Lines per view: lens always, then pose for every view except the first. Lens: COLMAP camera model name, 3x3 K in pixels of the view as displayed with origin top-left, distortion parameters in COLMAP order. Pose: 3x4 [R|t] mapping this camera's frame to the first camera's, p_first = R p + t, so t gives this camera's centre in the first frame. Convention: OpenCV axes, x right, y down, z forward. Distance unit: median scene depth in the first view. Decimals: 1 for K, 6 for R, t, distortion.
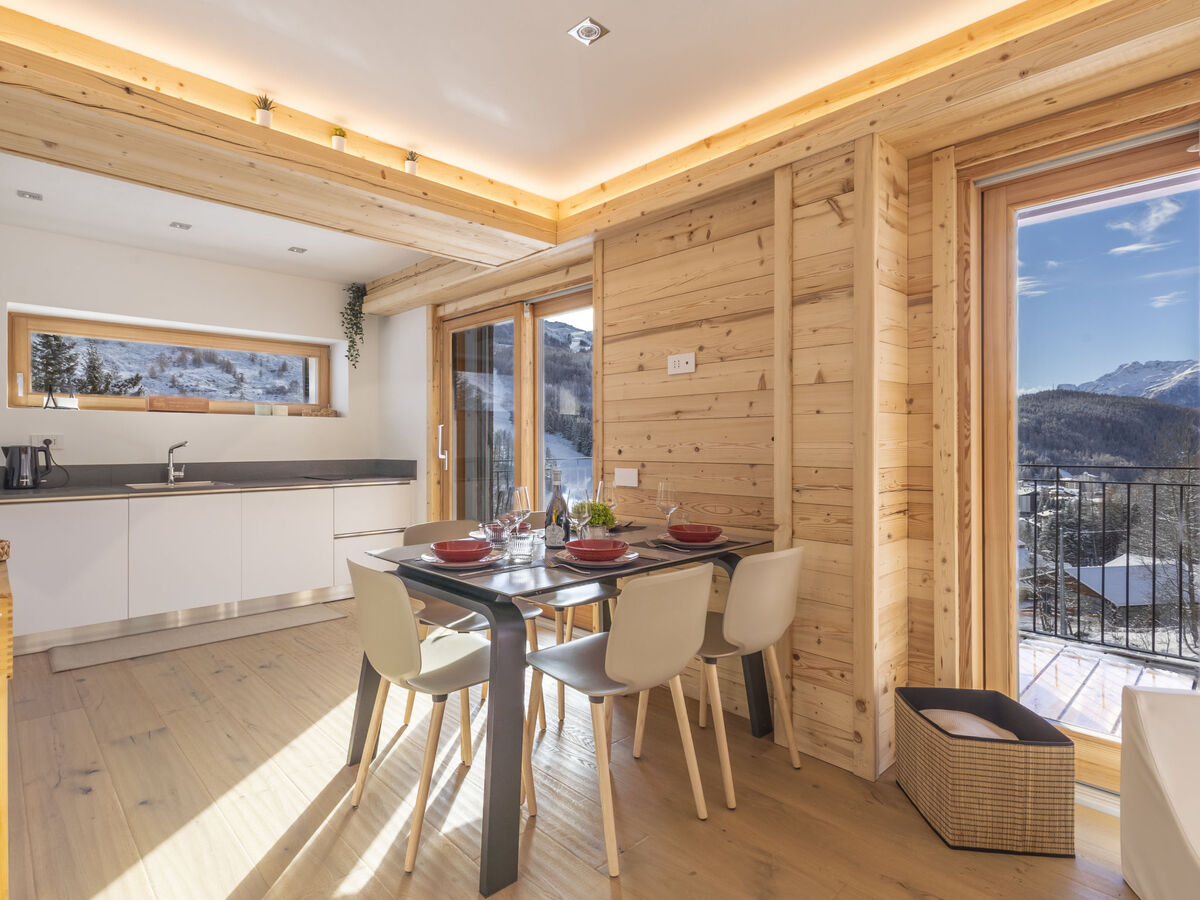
lens RADIAL K [[623.4, 0, 552.0], [0, 623.4, 446.4], [0, 0, 1]] dist [0.007712, -0.004872]
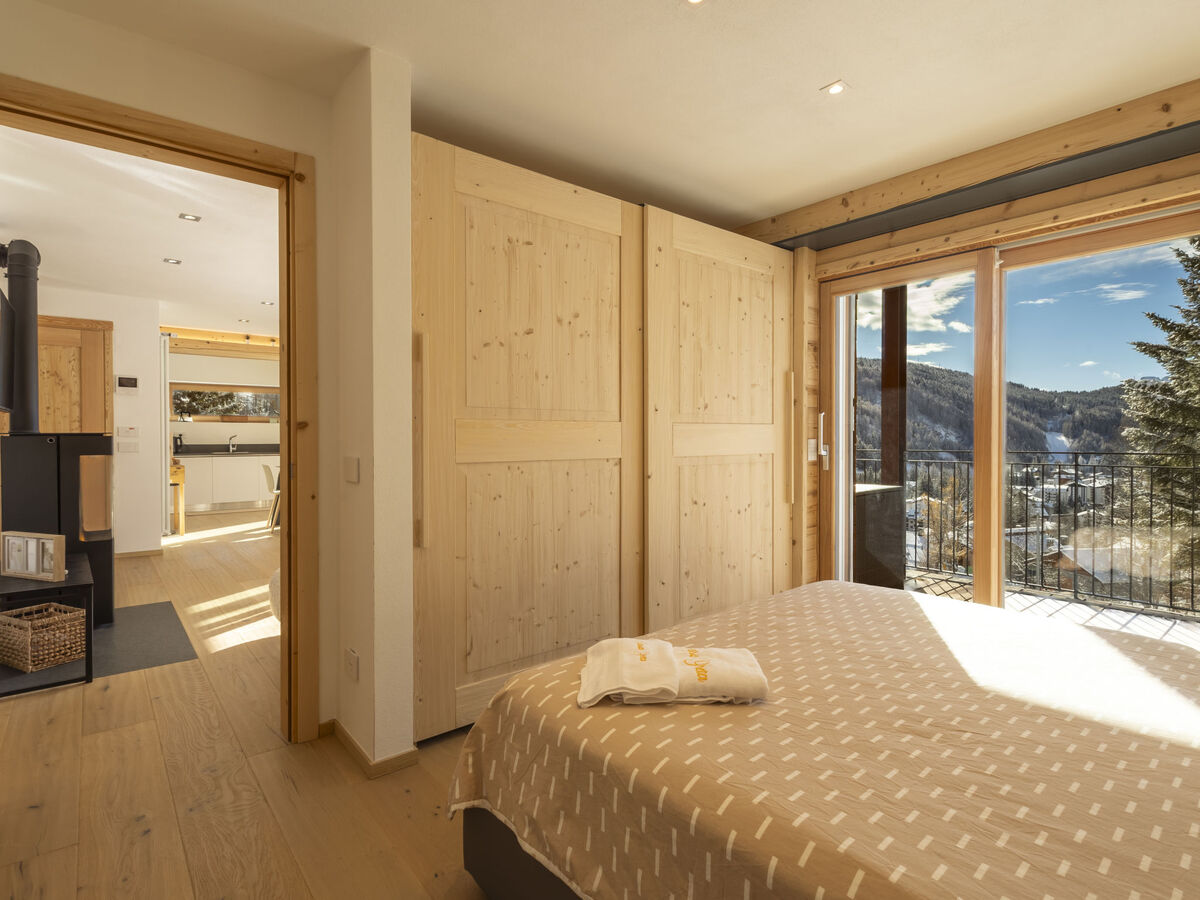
lens RADIAL K [[623.4, 0, 622.8], [0, 623.4, 445.4], [0, 0, 1]] dist [0.007712, -0.004872]
pose [[0.999517, 0.000329, -0.031071, 0.983508], [-0.000032, 0.999954, 0.009549, 0.008642], [0.031072, -0.009544, 0.999472, -1.367170]]
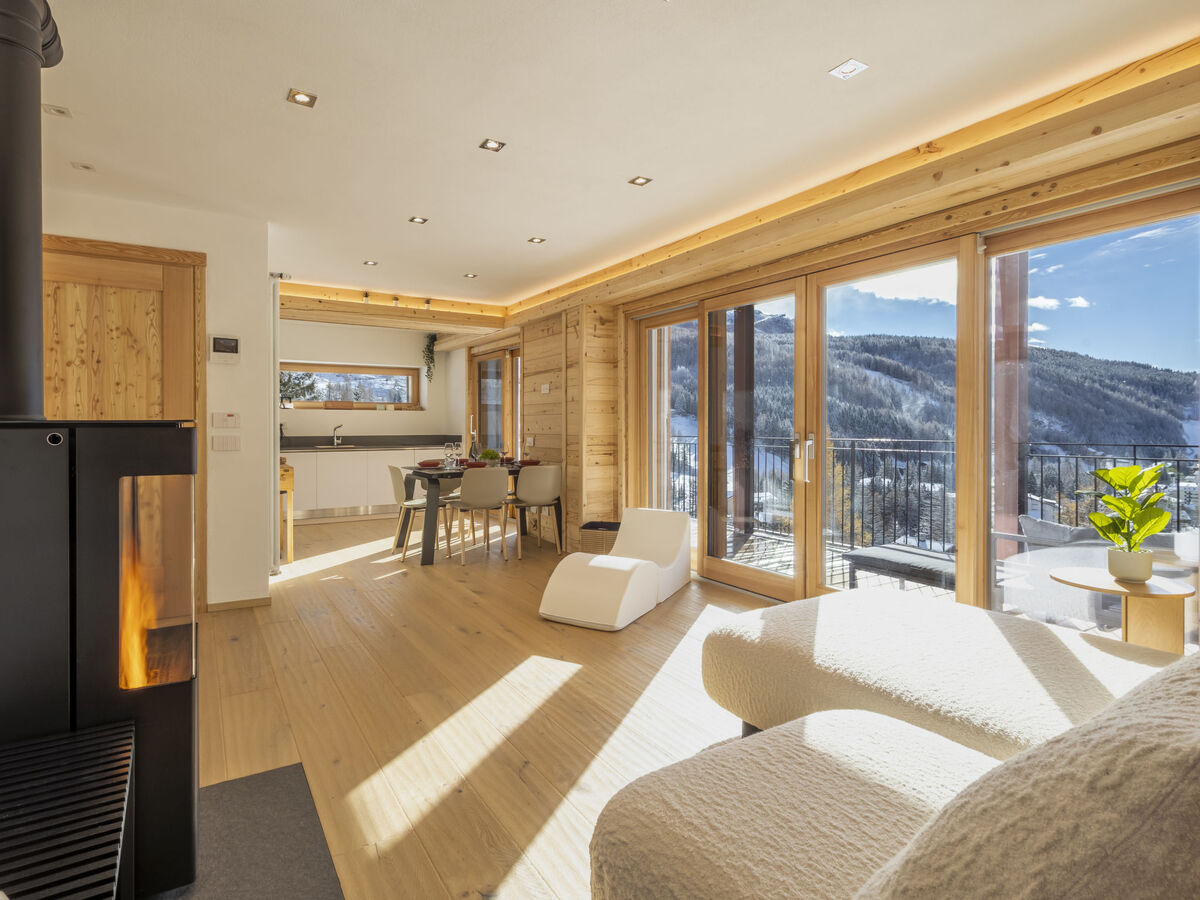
lens RADIAL K [[623.4, 0, 552.6], [0, 623.4, 430.1], [0, 0, 1]] dist [0.007712, -0.004872]
pose [[0.976909, 0.000998, -0.213655, 0.482403], [-0.000559, 0.999998, 0.002113, 0.004330], [0.213657, -0.001945, 0.976907, -0.776962]]
